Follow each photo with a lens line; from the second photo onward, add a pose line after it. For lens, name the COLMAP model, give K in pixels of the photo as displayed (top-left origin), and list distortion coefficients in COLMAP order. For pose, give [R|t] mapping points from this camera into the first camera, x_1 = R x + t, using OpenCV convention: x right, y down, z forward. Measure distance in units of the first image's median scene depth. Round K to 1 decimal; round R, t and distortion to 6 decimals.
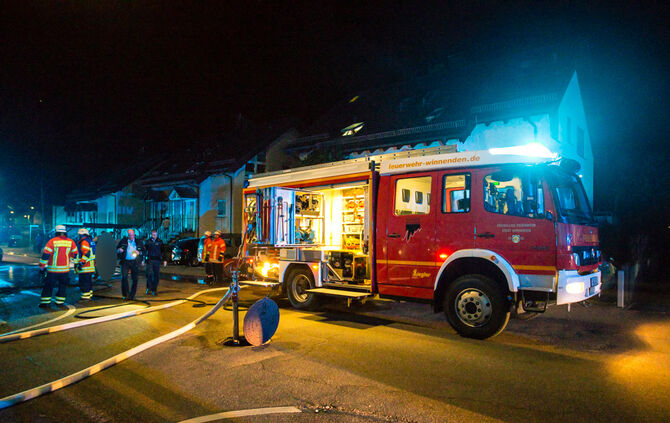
lens RADIAL K [[440.3, 0, 335.0], [0, 440.3, 211.5], [0, 0, 1]] dist [-0.029902, 0.000403]
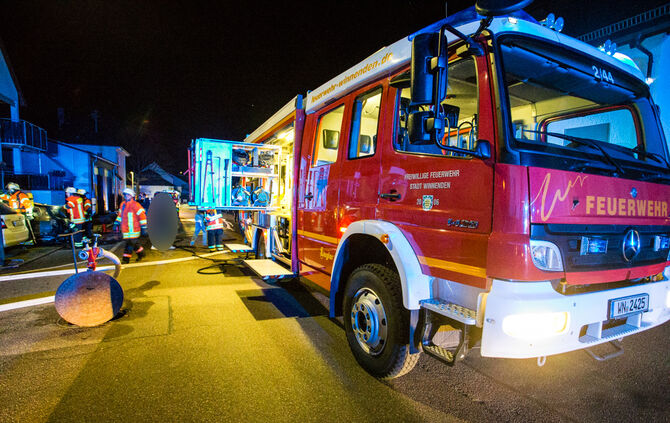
lens RADIAL K [[349.5, 0, 335.0], [0, 349.5, 211.5], [0, 0, 1]] dist [-0.027061, 0.000781]
pose [[0.915951, 0.031568, -0.400046, 0.459053], [-0.001115, 0.997097, 0.076129, 0.041081], [0.401289, -0.069285, 0.913328, 0.578682]]
